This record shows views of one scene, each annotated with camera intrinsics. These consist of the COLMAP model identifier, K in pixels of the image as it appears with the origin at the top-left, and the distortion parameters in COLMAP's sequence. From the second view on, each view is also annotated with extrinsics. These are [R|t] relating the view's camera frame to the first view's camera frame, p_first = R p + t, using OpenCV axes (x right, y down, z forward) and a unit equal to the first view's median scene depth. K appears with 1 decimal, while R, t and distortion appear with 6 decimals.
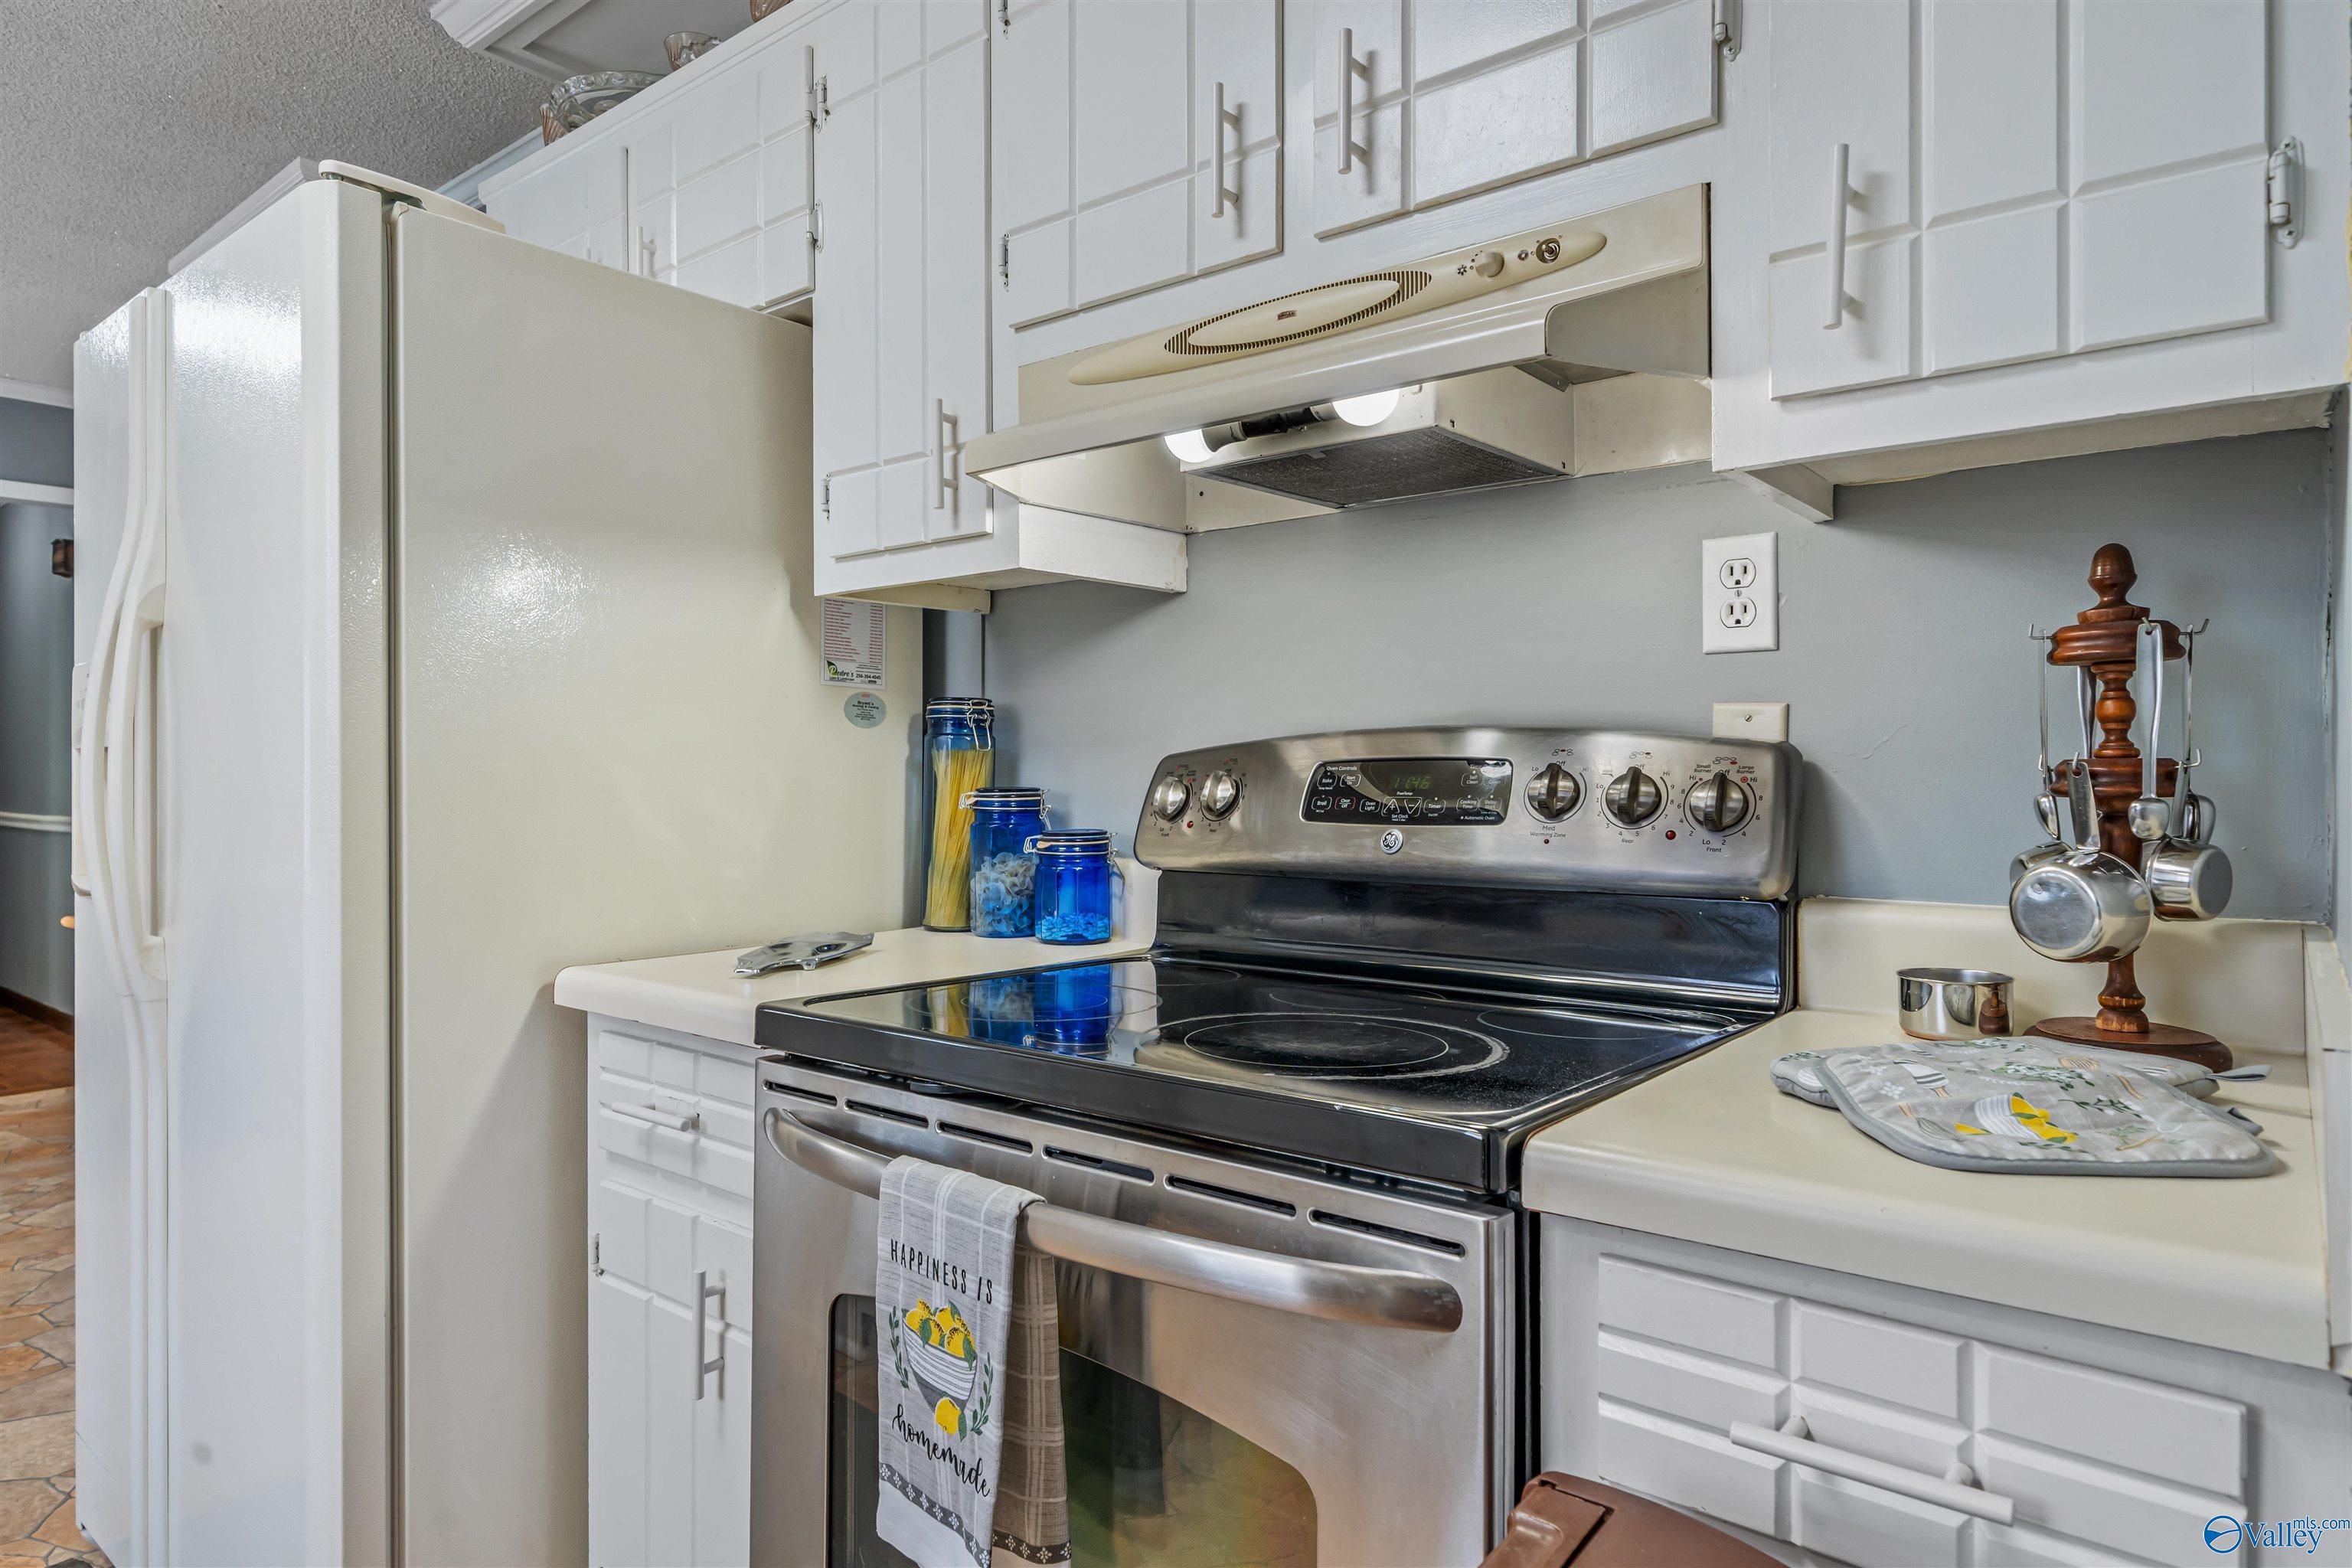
lens RADIAL K [[1345.3, 0, 1176.0], [0, 1345.3, 784.0], [0, 0, 1]] dist [0.001805, 0.000247]
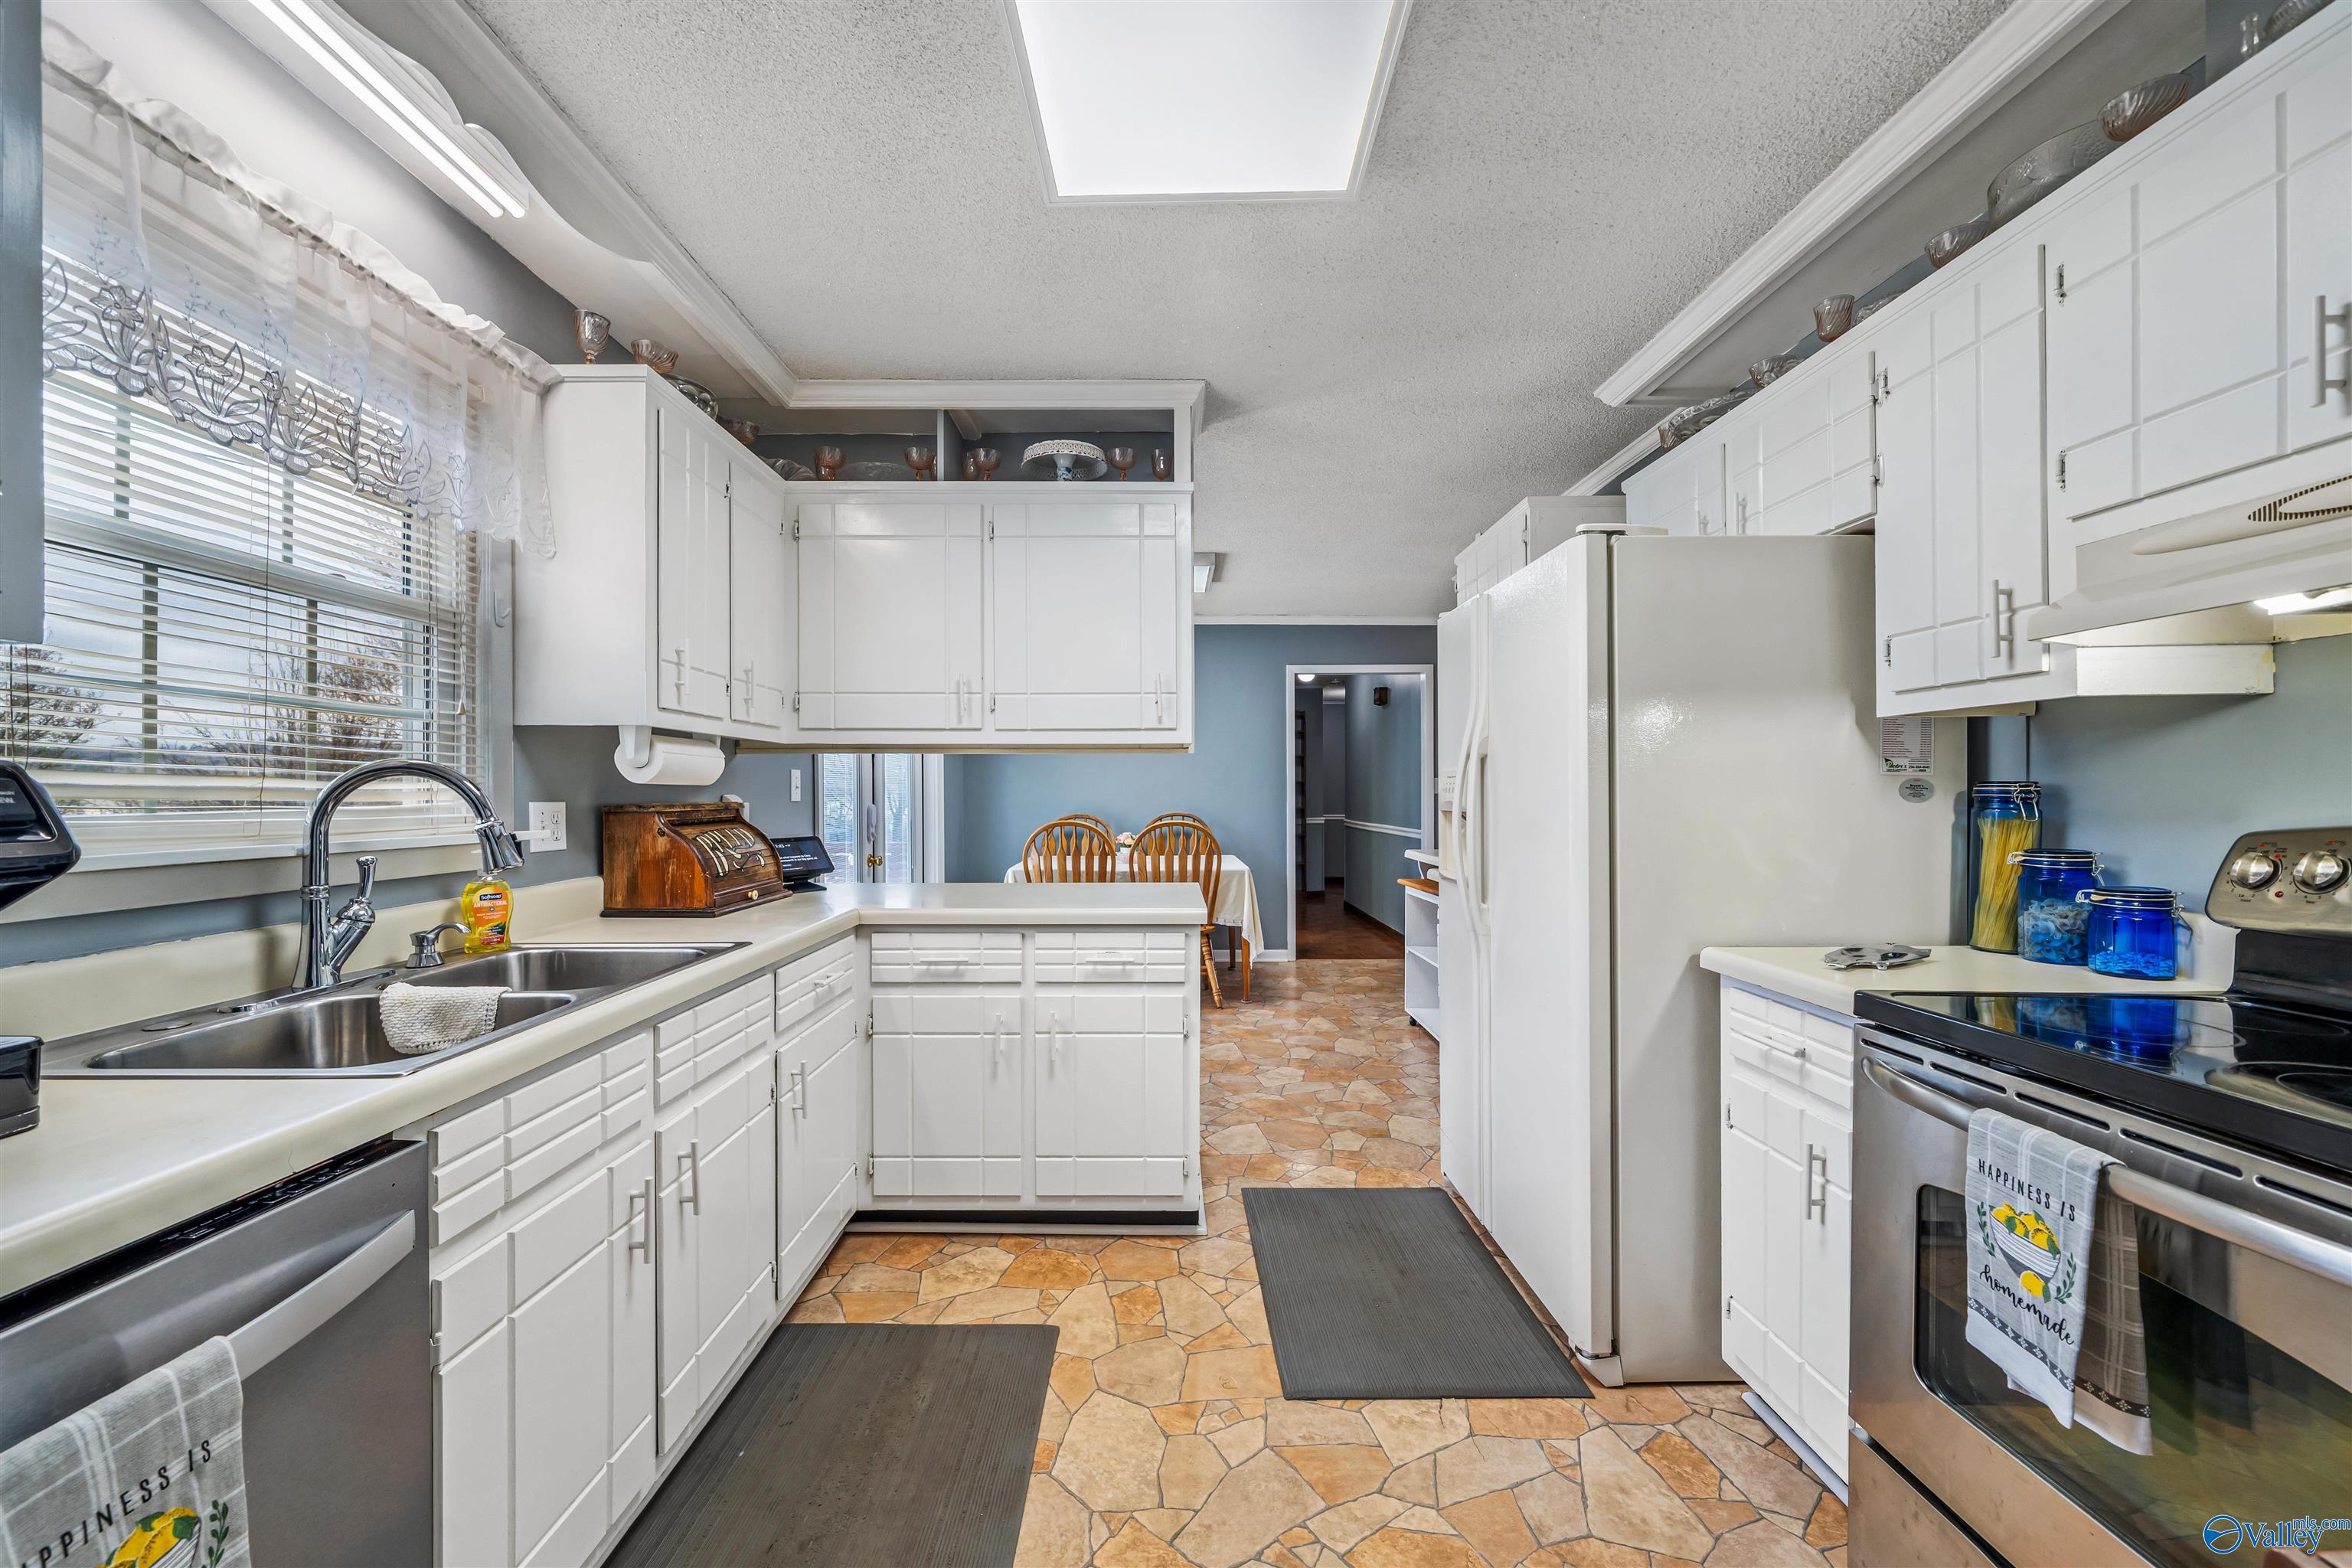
lens RADIAL K [[874.3, 0, 1169.3], [0, 874.3, 797.0], [0, 0, 1]] dist [-0.004879, 0.000310]
pose [[0.628724, 0.000944, -0.777628, -0.011405], [-0.001918, 0.999998, -0.000337, -0.062345], [0.777626, 0.001704, 0.628724, -0.282784]]
